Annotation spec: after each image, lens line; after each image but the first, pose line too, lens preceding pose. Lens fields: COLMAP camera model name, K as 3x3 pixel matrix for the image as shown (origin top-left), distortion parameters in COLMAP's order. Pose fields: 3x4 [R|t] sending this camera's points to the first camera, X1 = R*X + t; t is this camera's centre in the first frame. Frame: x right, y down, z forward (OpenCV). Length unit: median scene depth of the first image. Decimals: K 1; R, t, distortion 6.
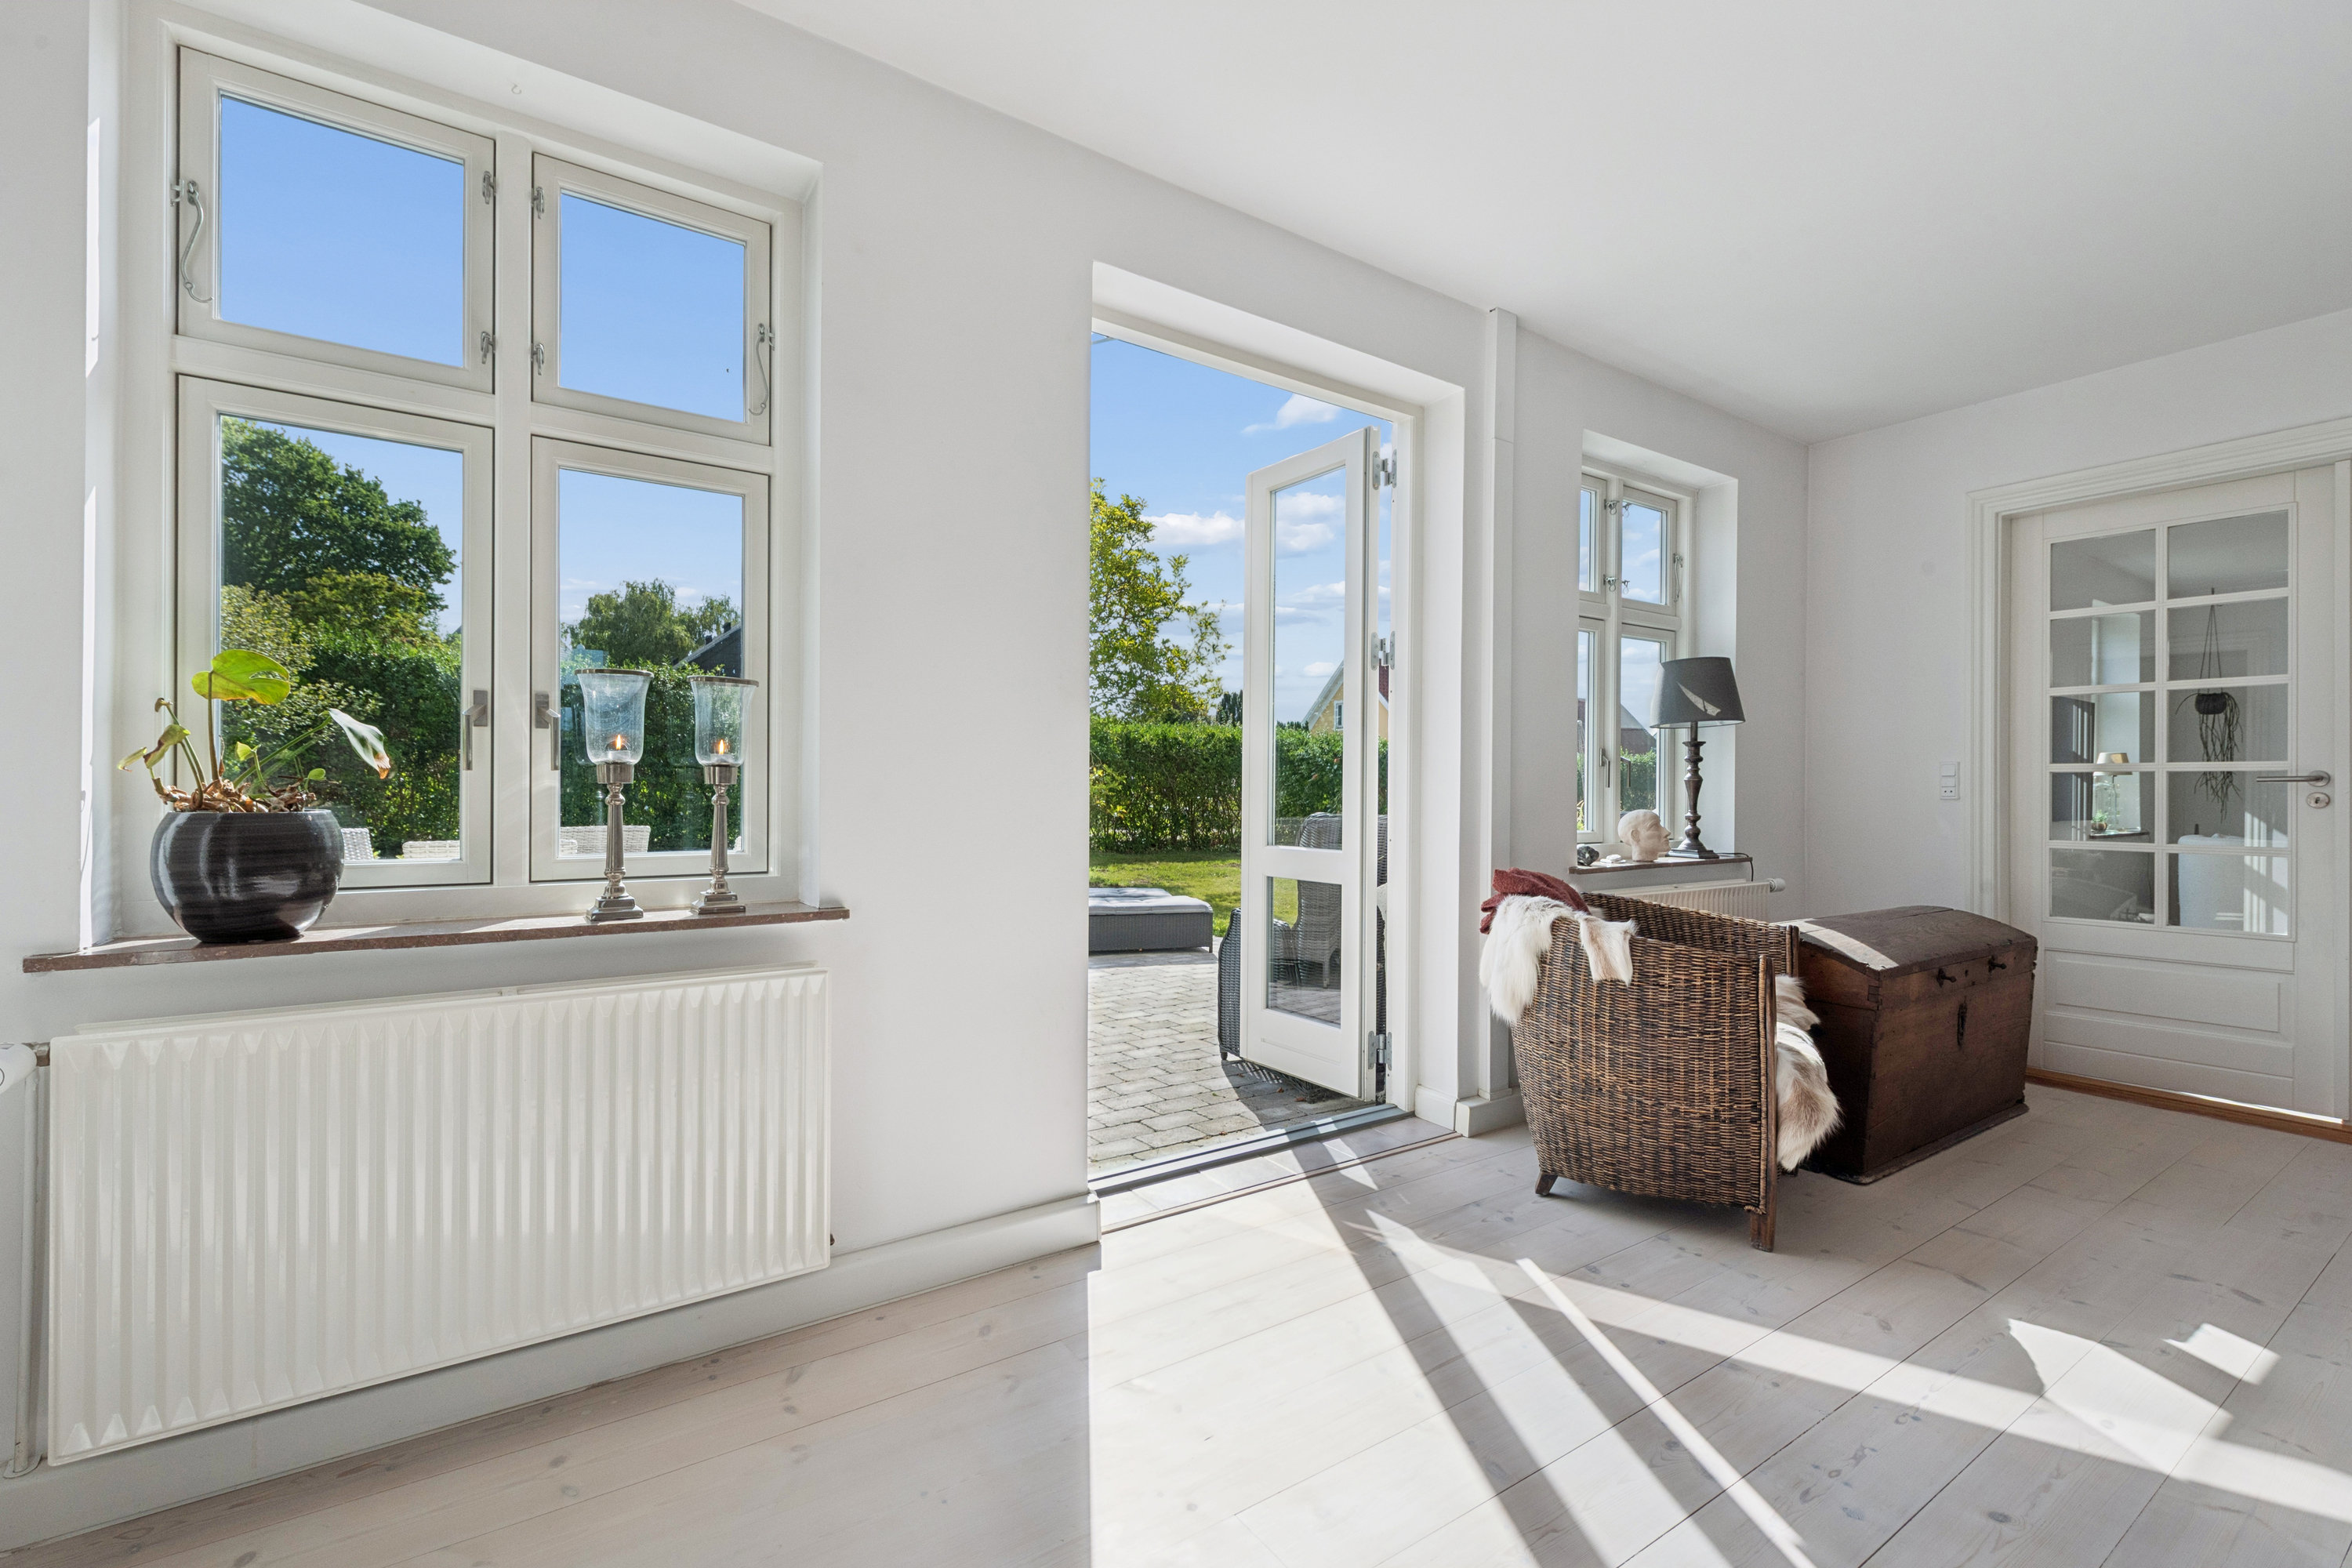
lens RADIAL K [[1011.5, 0, 1178.9], [0, 1011.5, 789.0], [0, 0, 1]] dist [0.001485, -0.000296]
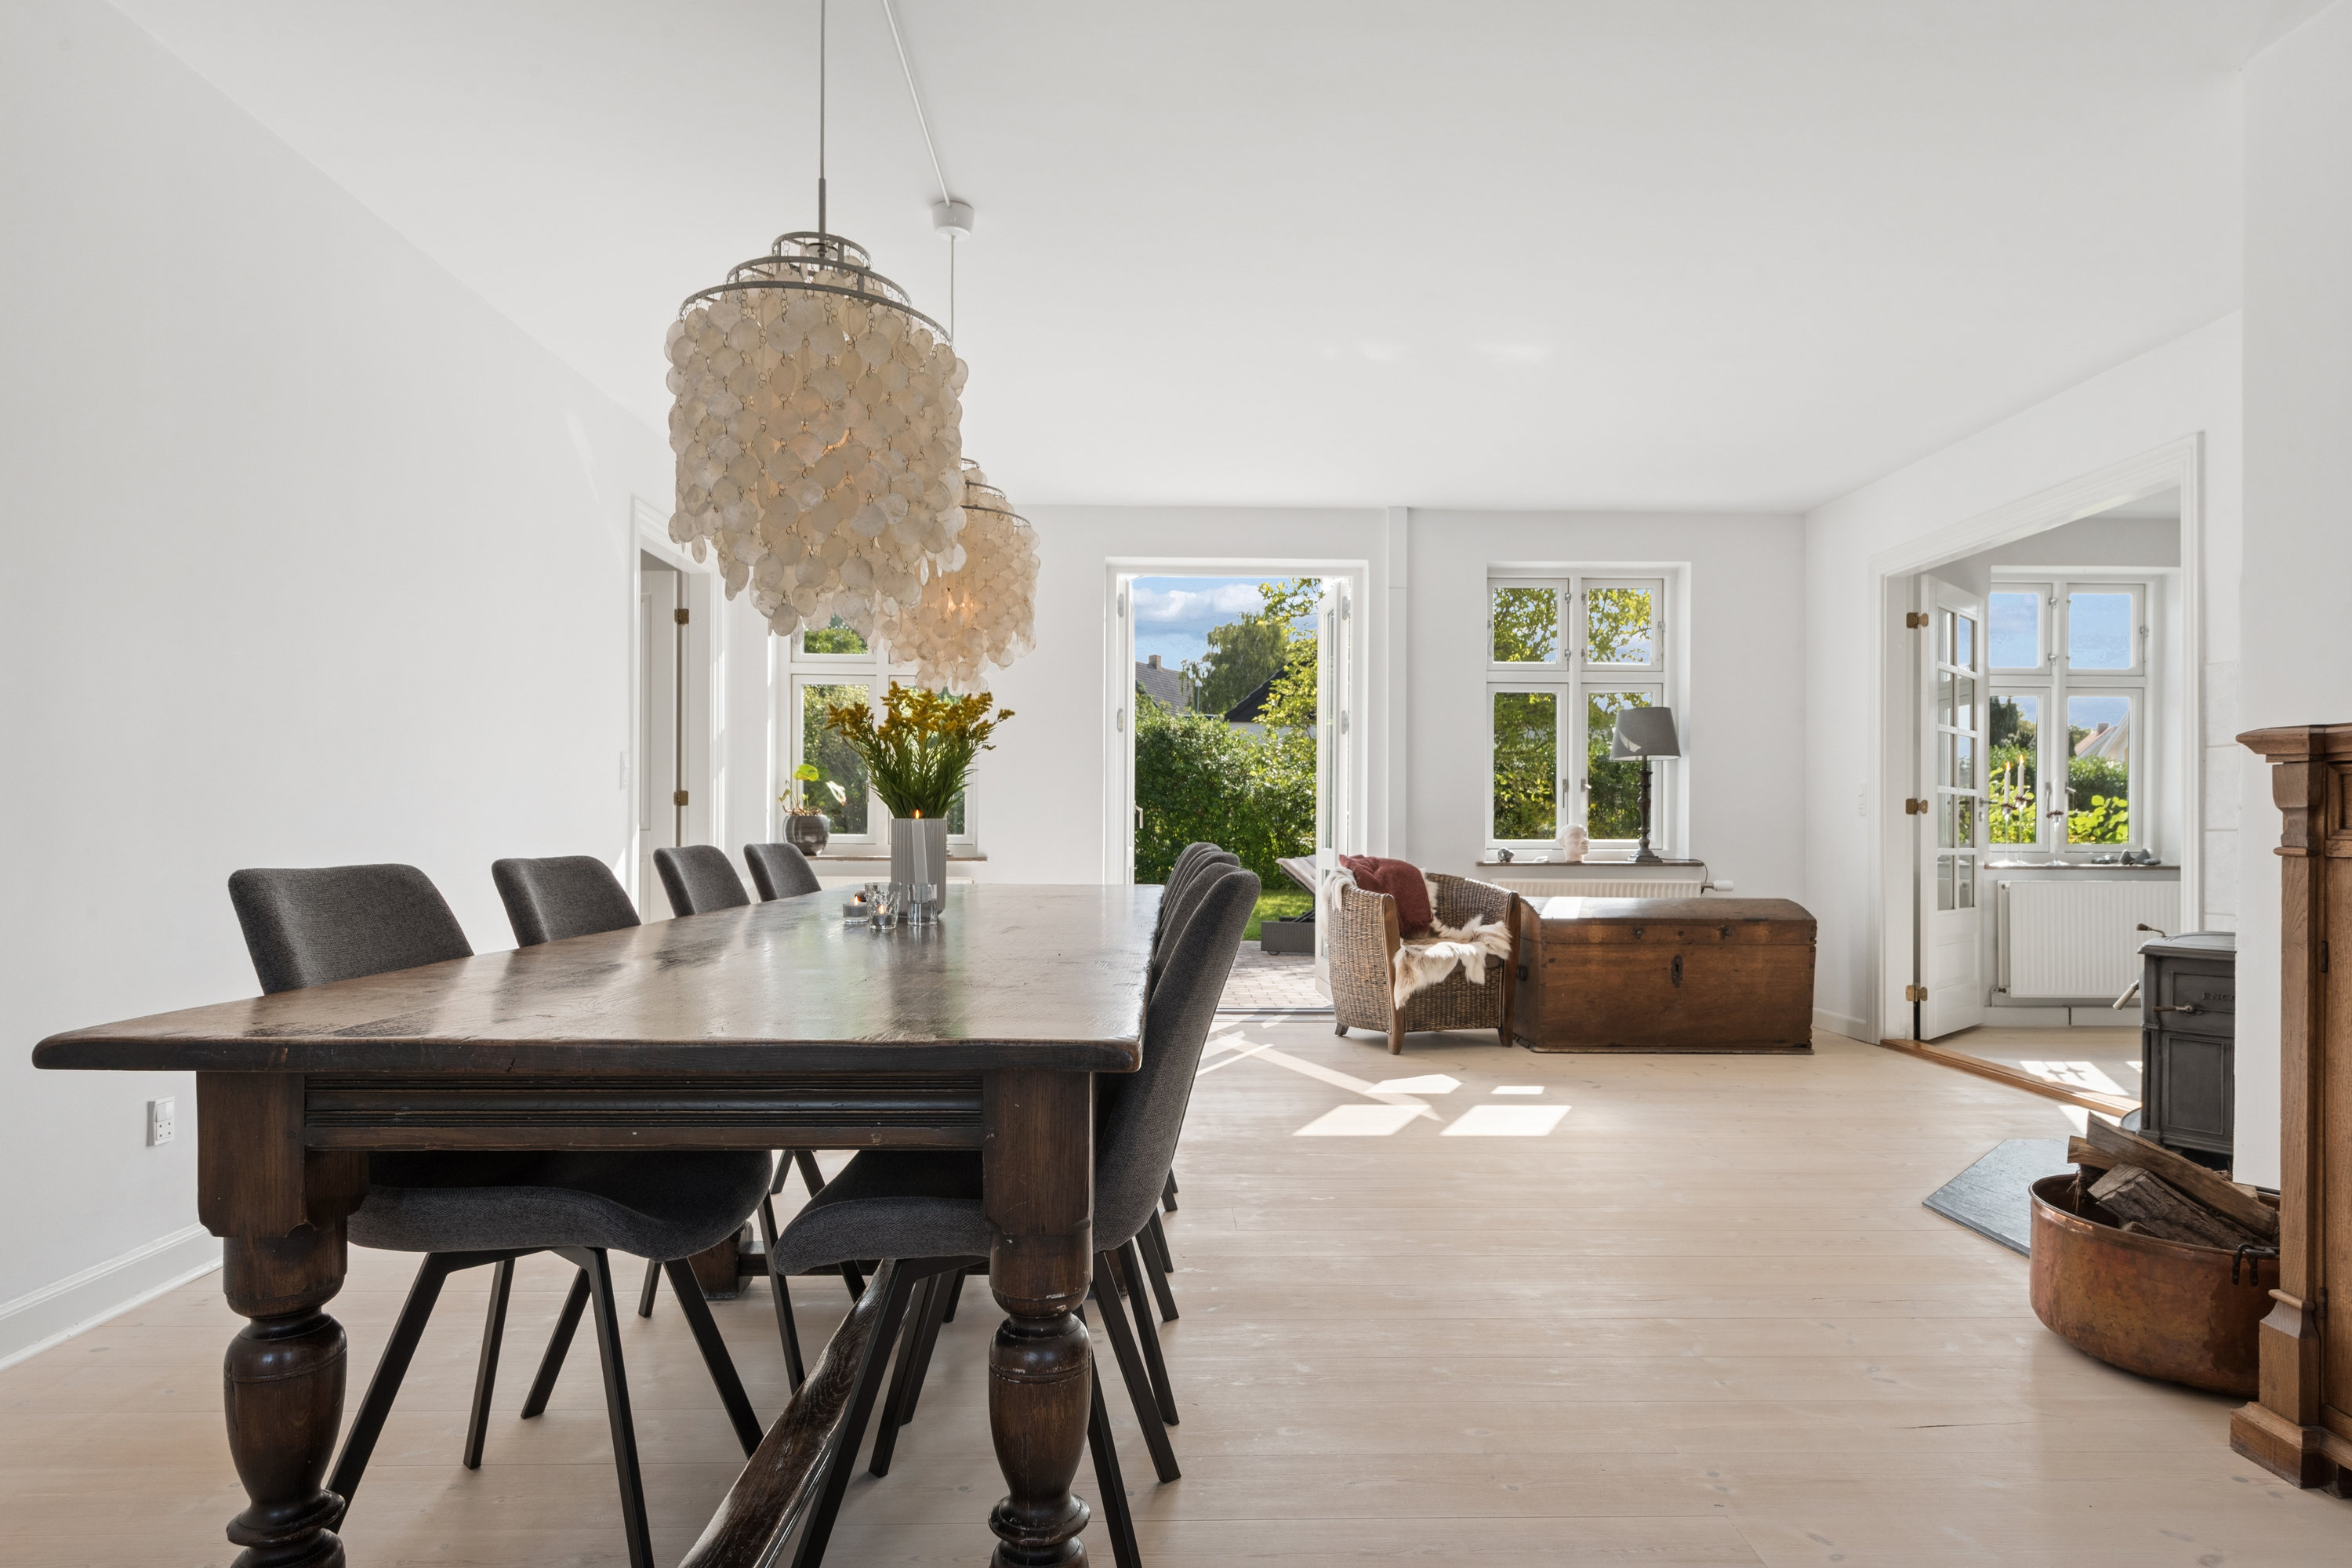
lens RADIAL K [[1298.0, 0, 1178.9], [0, 1298.0, 832.9], [0, 0, 1]] dist [-0.007480, -0.002221]
pose [[0.839882, 0.000480, -0.542769, 1.013088], [-0.000873, 1.000000, -0.000466, 0.035229], [0.542769, 0.000865, 0.839882, -0.791795]]
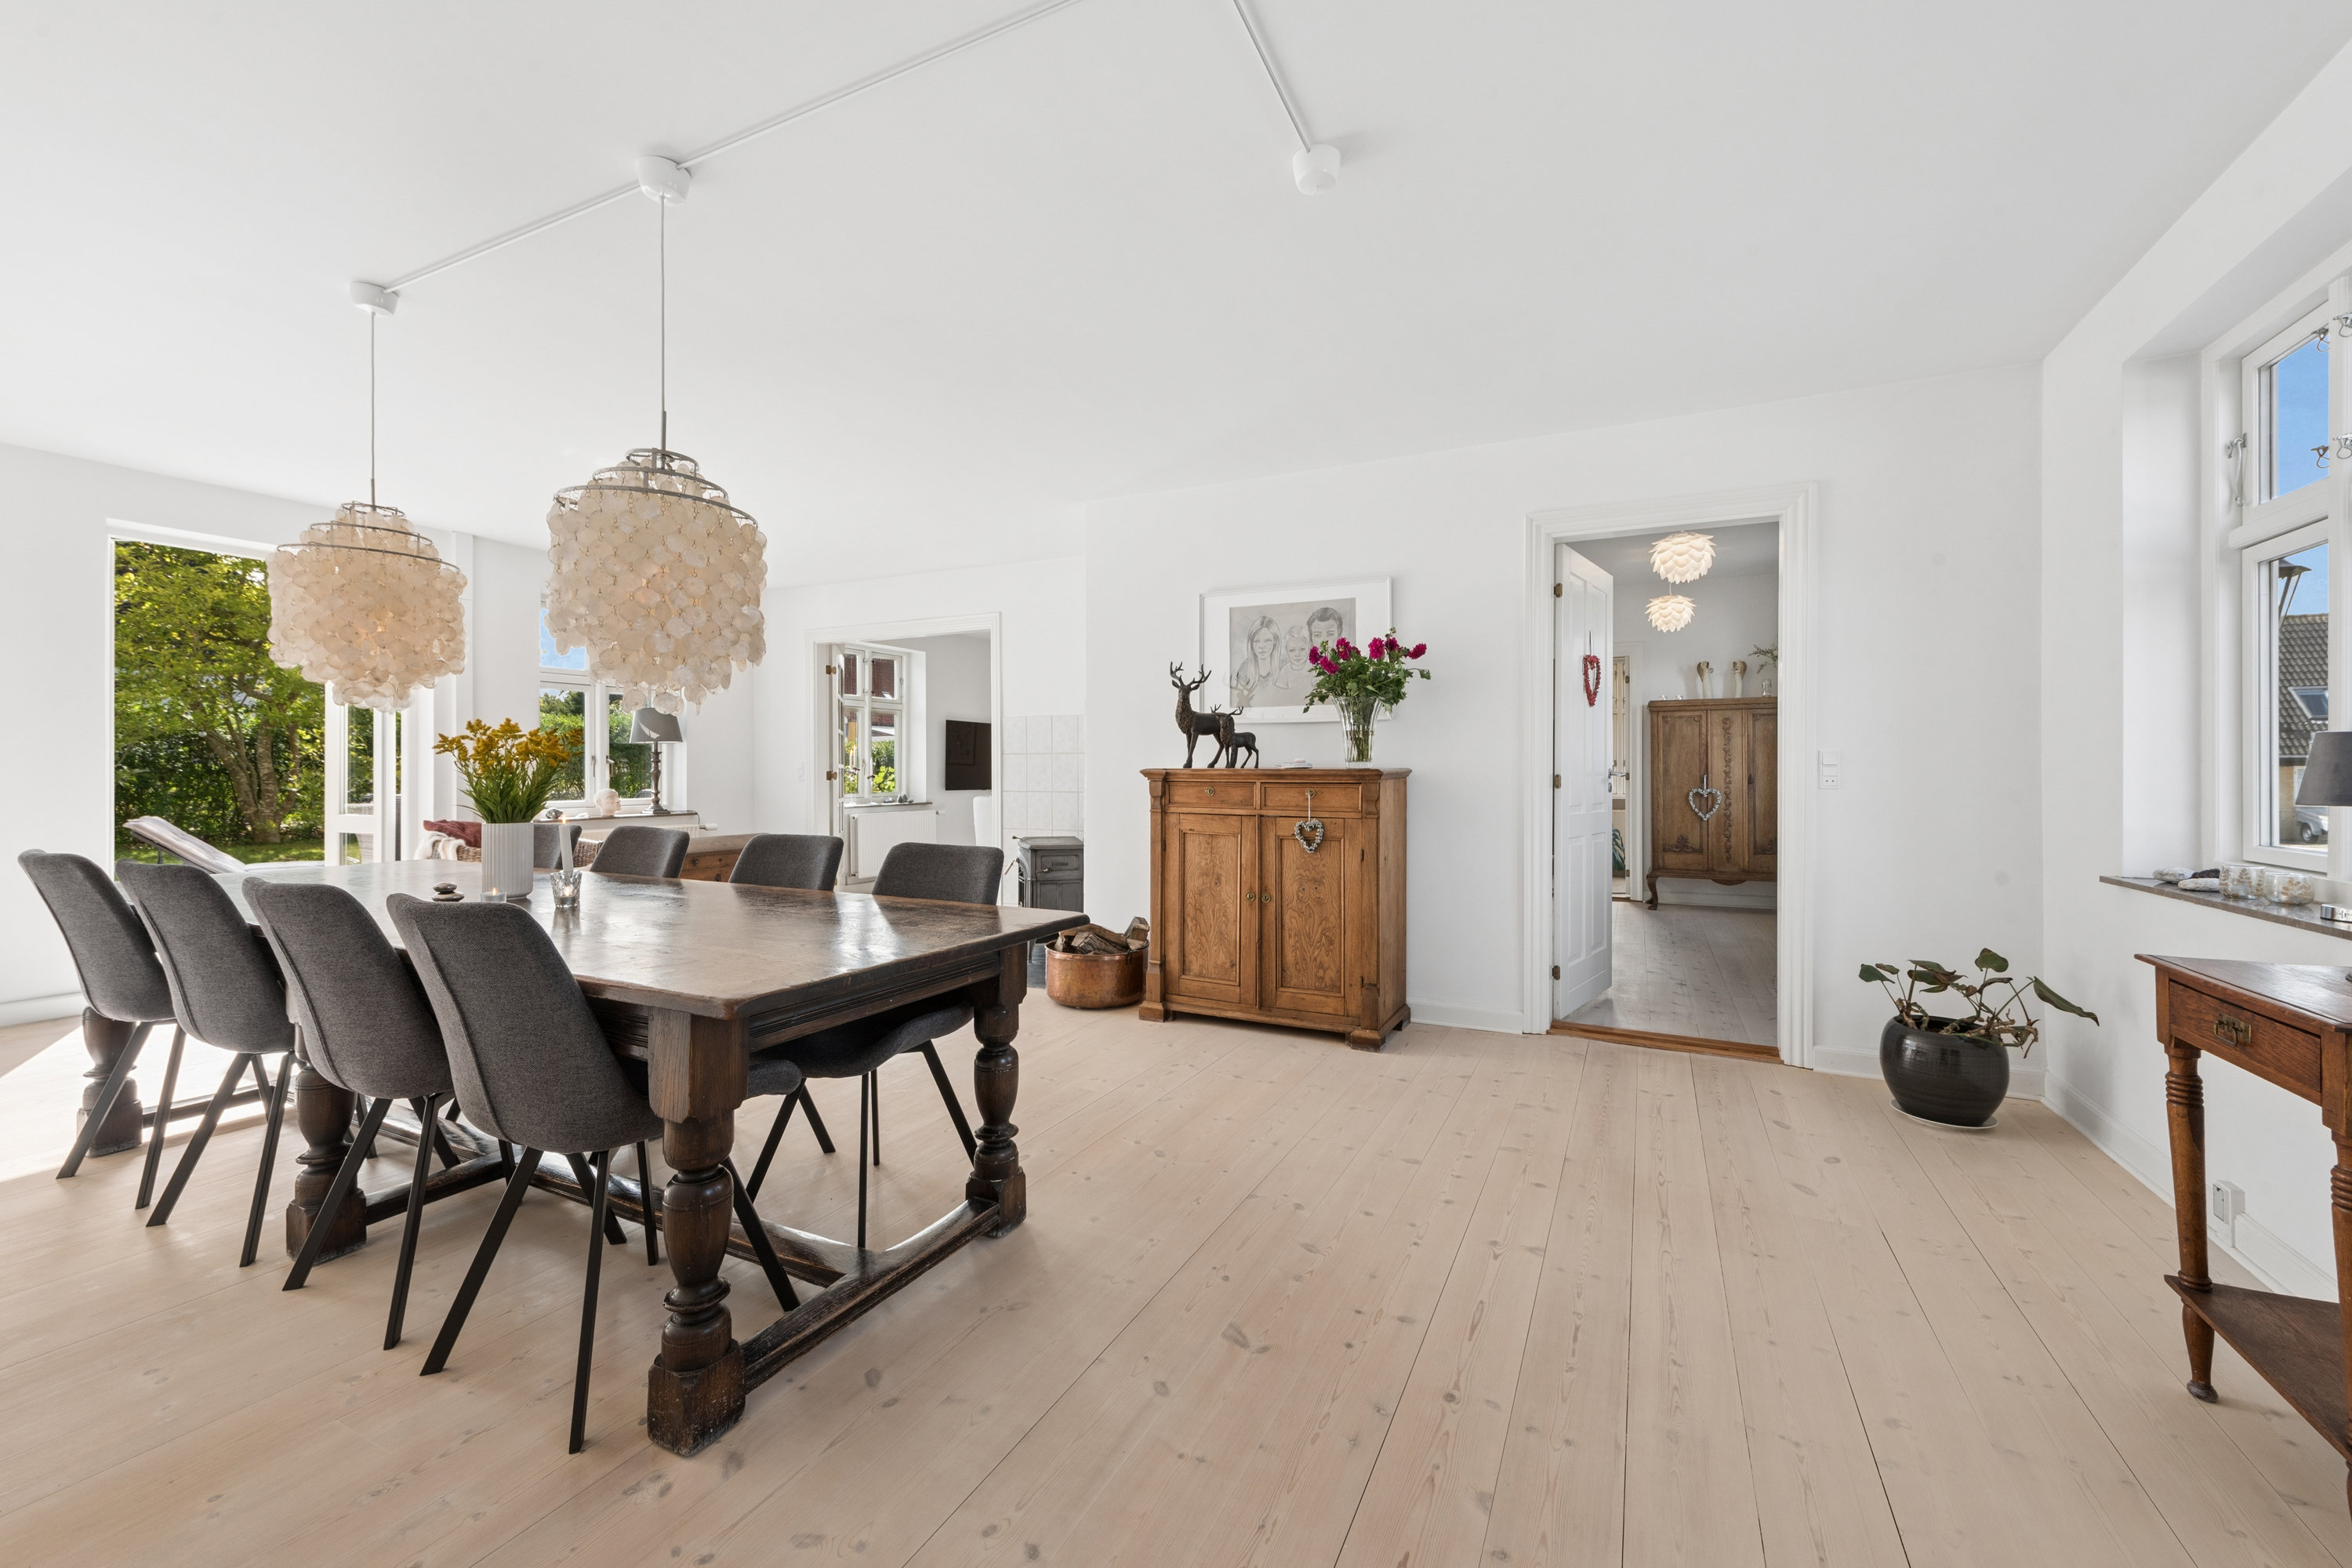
lens RADIAL K [[940.0, 0, 1198.1], [0, 940.0, 766.5], [0, 0, 1]] dist [0.005627, -0.002589]
pose [[0.861582, -0.006238, 0.507580, 0.546014], [0.007632, 0.999971, -0.000665, -0.012937], [-0.507561, 0.004446, 0.861604, -1.133323]]
